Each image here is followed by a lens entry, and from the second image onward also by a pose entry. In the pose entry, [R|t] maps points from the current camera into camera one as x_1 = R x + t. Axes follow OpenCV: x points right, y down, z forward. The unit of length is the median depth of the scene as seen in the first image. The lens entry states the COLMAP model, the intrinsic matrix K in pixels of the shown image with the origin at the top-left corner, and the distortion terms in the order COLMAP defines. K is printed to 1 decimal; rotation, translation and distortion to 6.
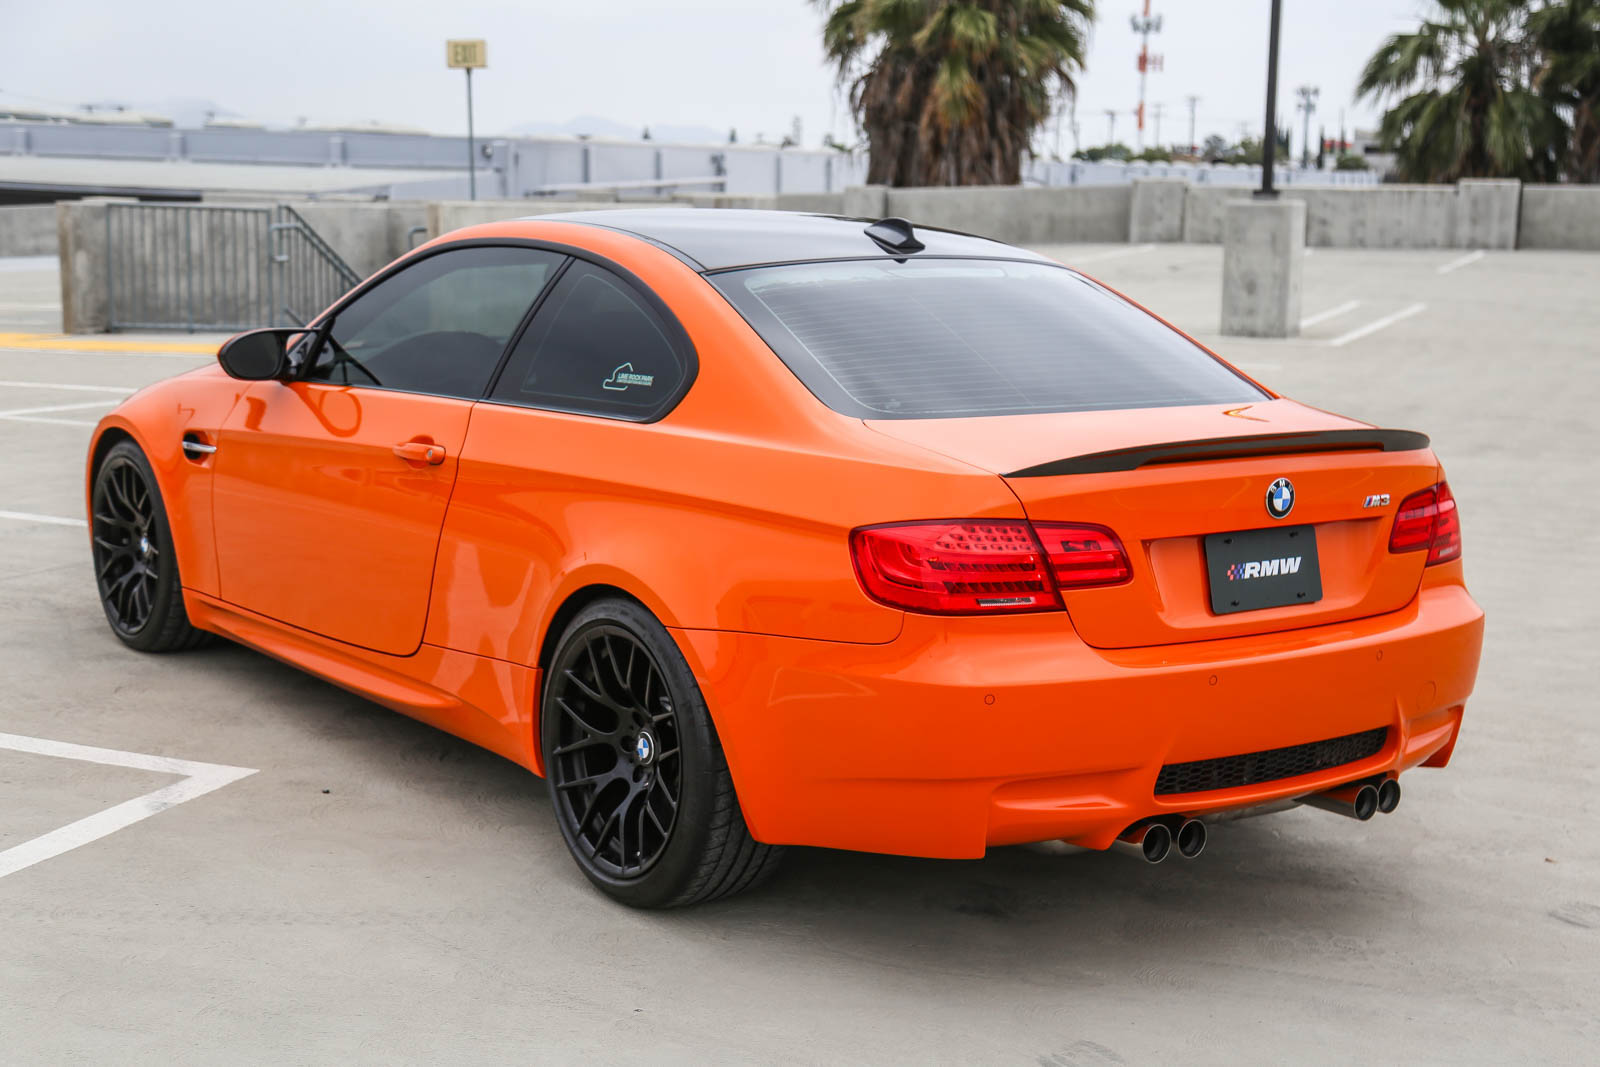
lens RADIAL K [[2345.1, 0, 860.2], [0, 2345.1, 541.4], [0, 0, 1]] dist [0.168409, 0.037979]
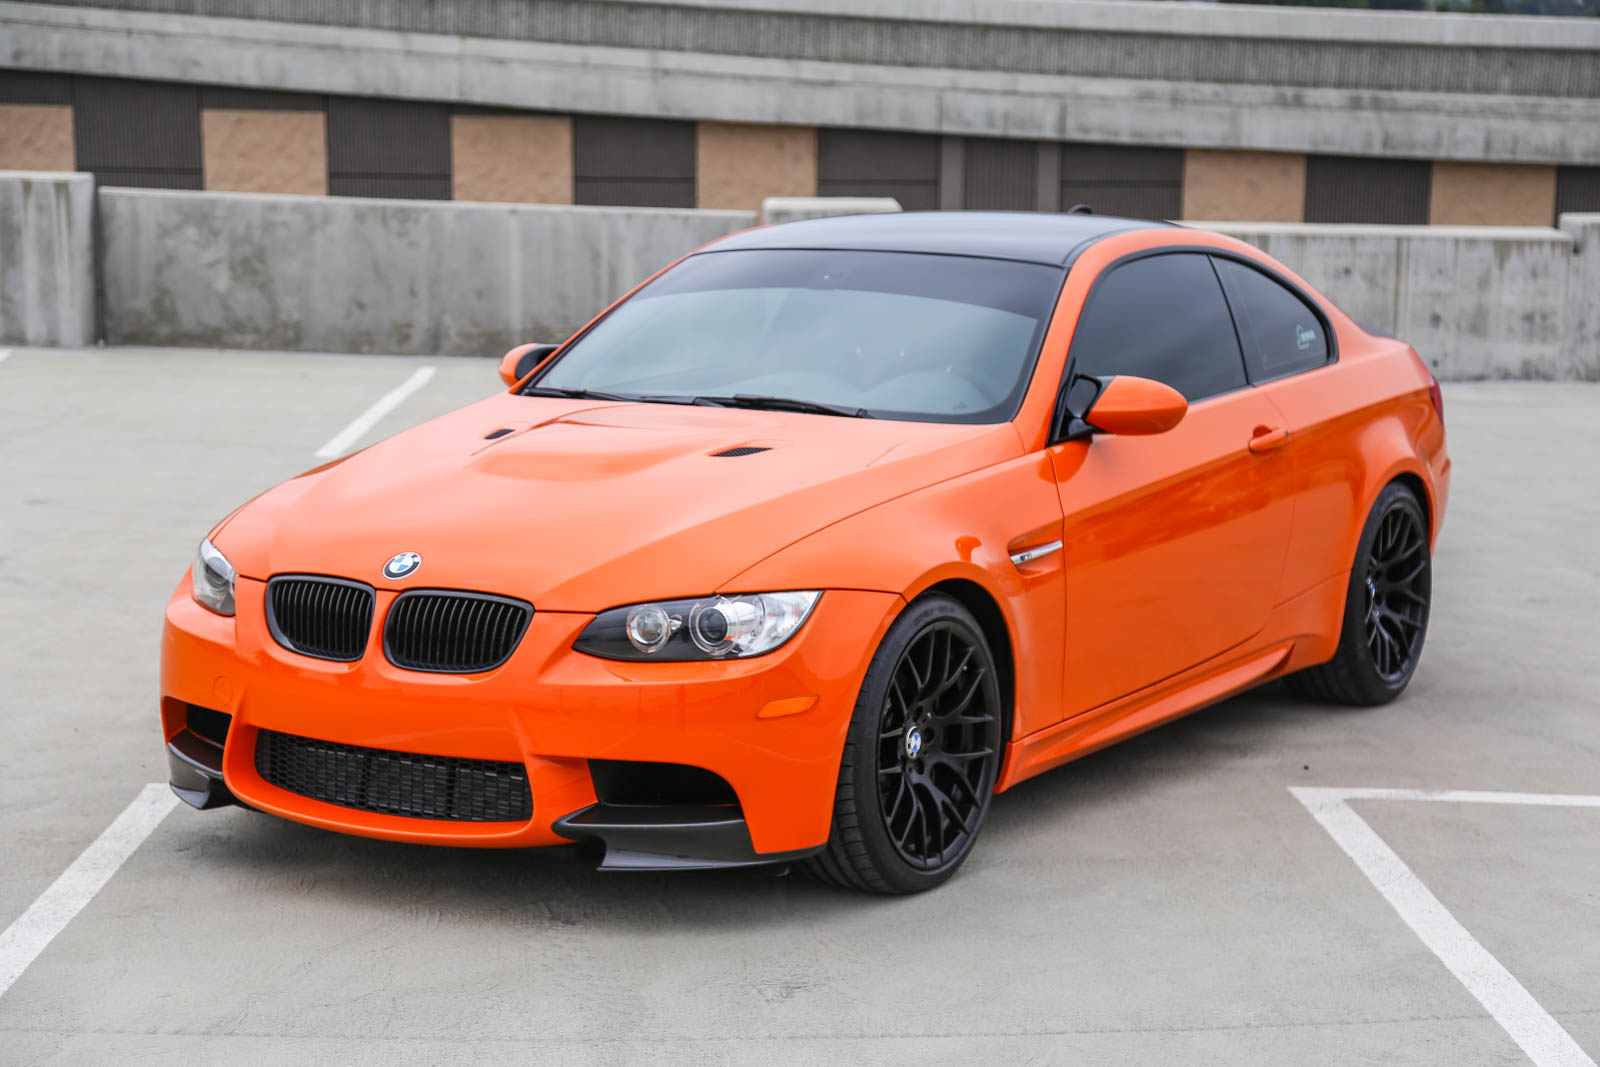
lens RADIAL K [[2977.9, 0, 810.5], [0, 2977.9, 535.8], [0, 0, 1]] dist [0.328933, 0.030934]
pose [[-0.379680, -0.155028, 0.912036, -1.525531], [0.125497, 0.968115, 0.216805, -0.357201], [-0.916566, 0.196775, -0.348118, 1.852028]]
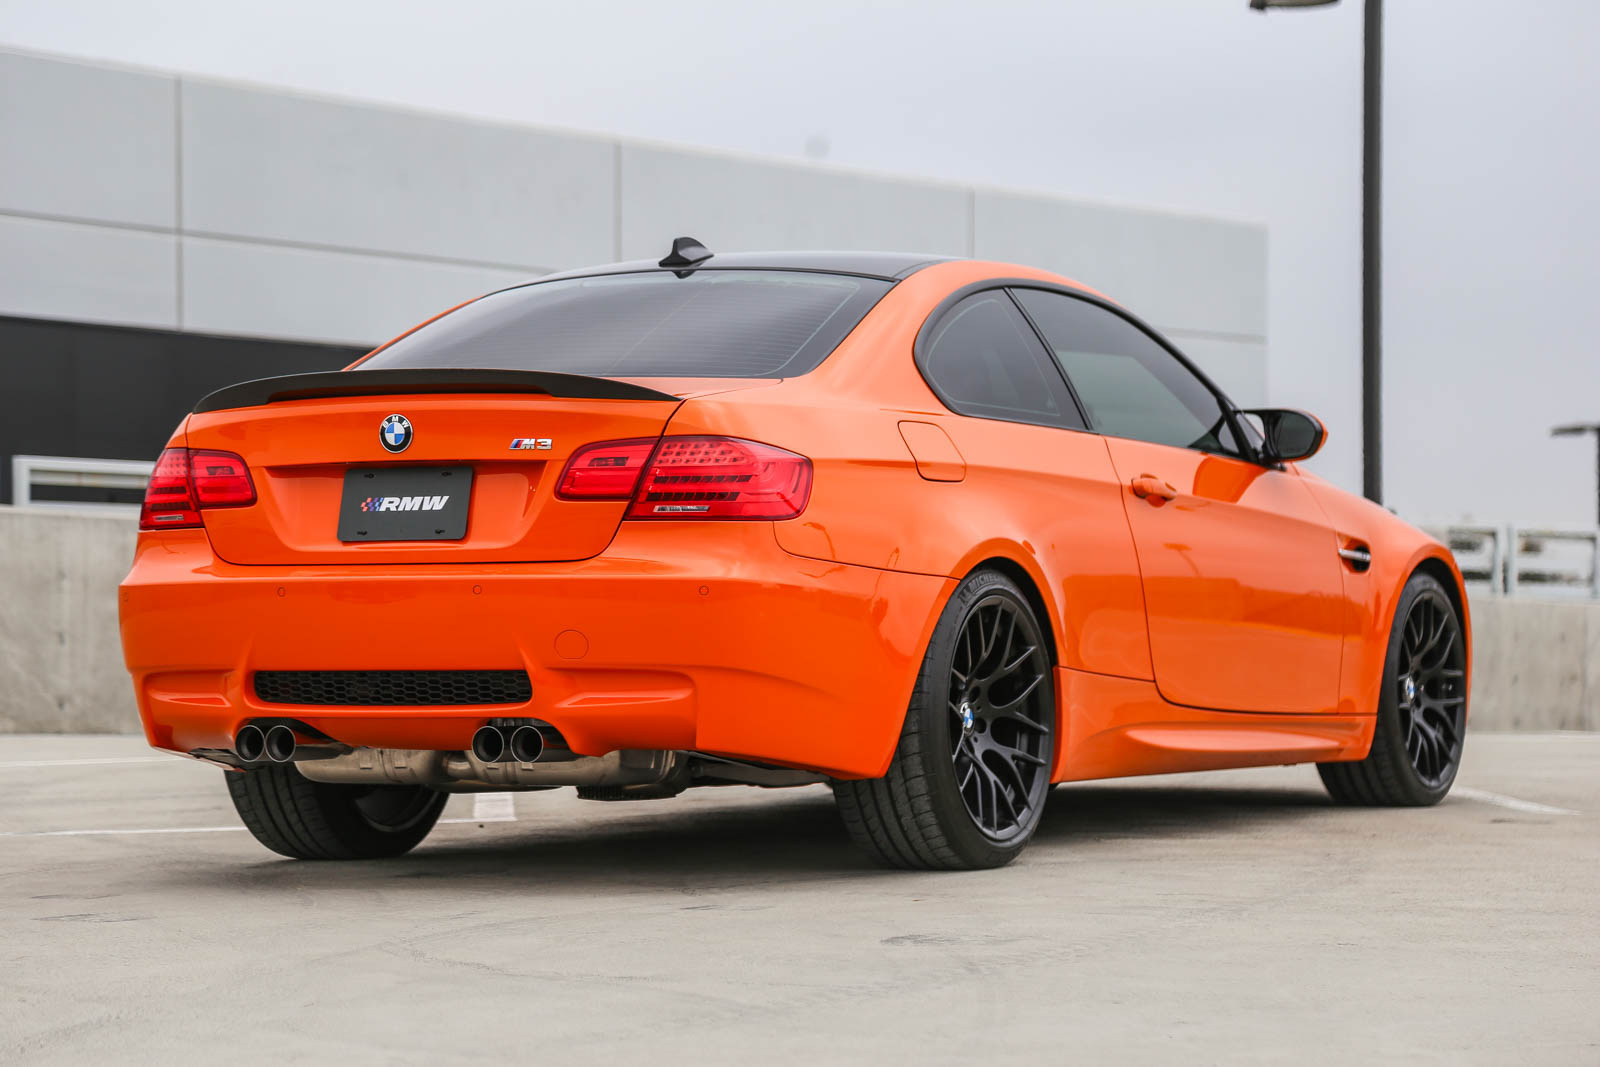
lens RADIAL K [[4237.9, 0, 800.0], [0, 4237.9, 533.5], [0, 0, 1]] dist [0.651668, 0.201958]
pose [[0.430118, -0.047962, -0.901498, 1.767038], [-0.124813, 0.985839, -0.111999, 0.194154], [0.894103, 0.160692, 0.418041, 0.334600]]
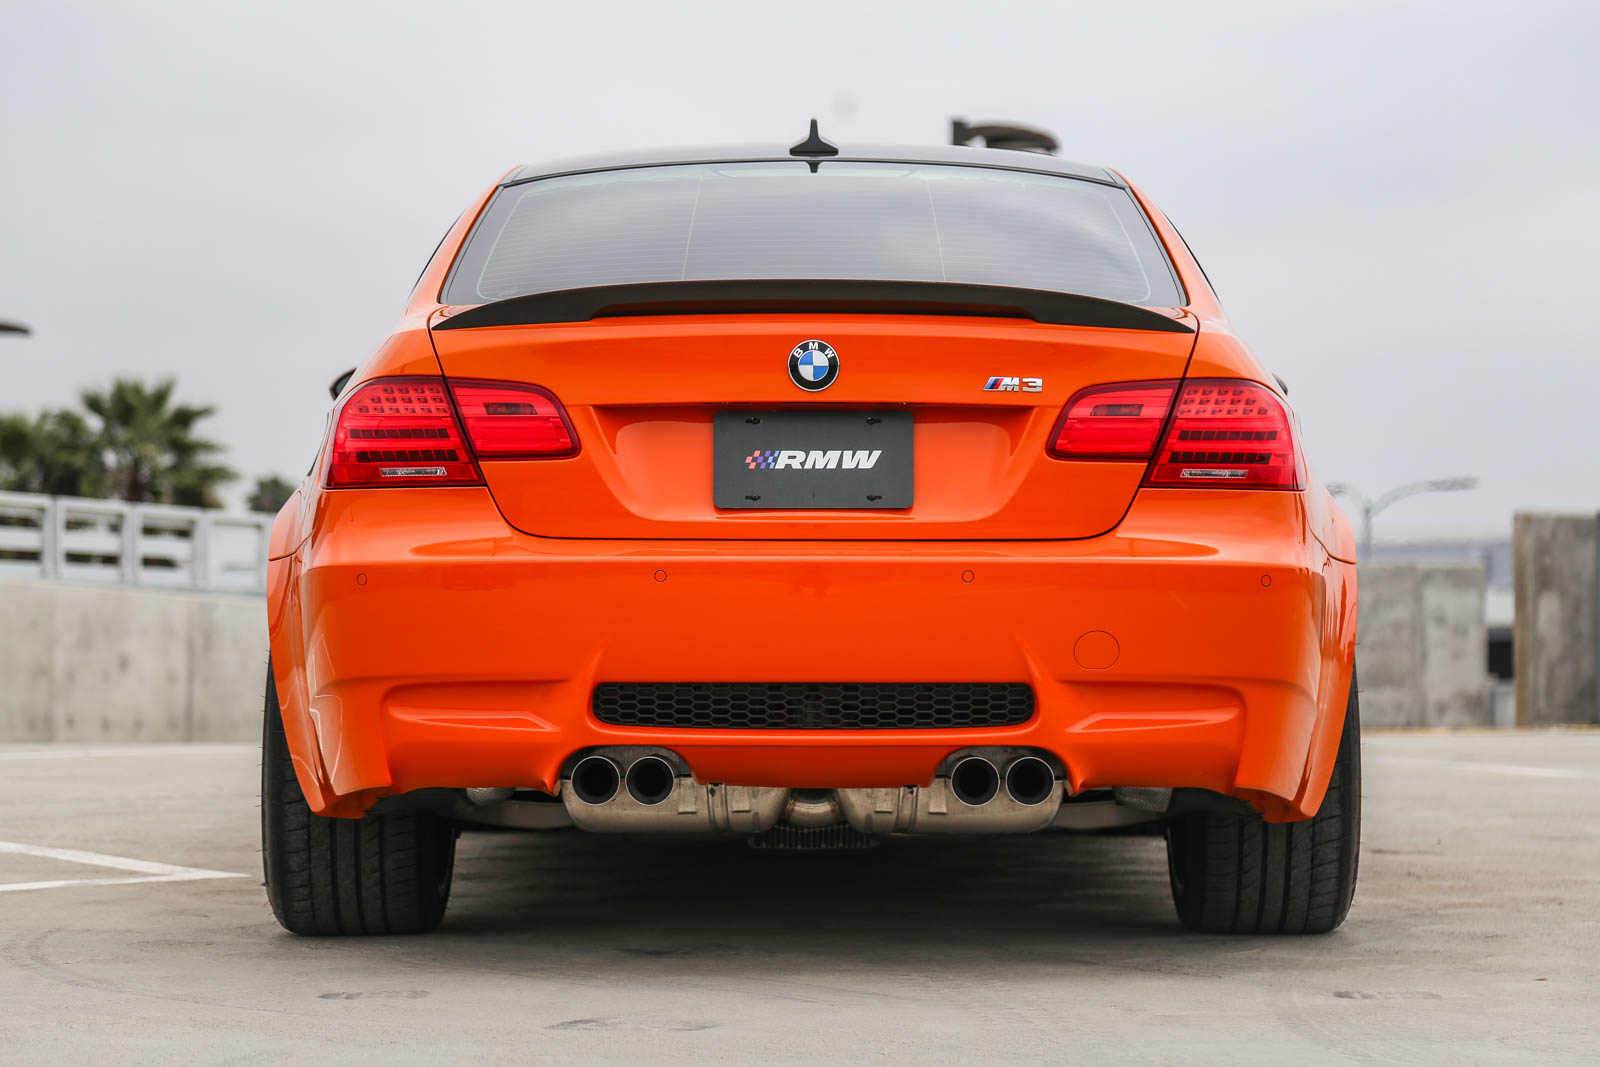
lens RADIAL K [[4808.3, 0, 800.0], [0, 4808.3, 533.5], [0, 0, 1]] dist [0.510826, -0.022842]
pose [[0.793821, -0.033587, -0.607223, 1.030228], [-0.076297, 0.985084, -0.154232, 0.255779], [0.603346, 0.168762, 0.779418, -0.219960]]
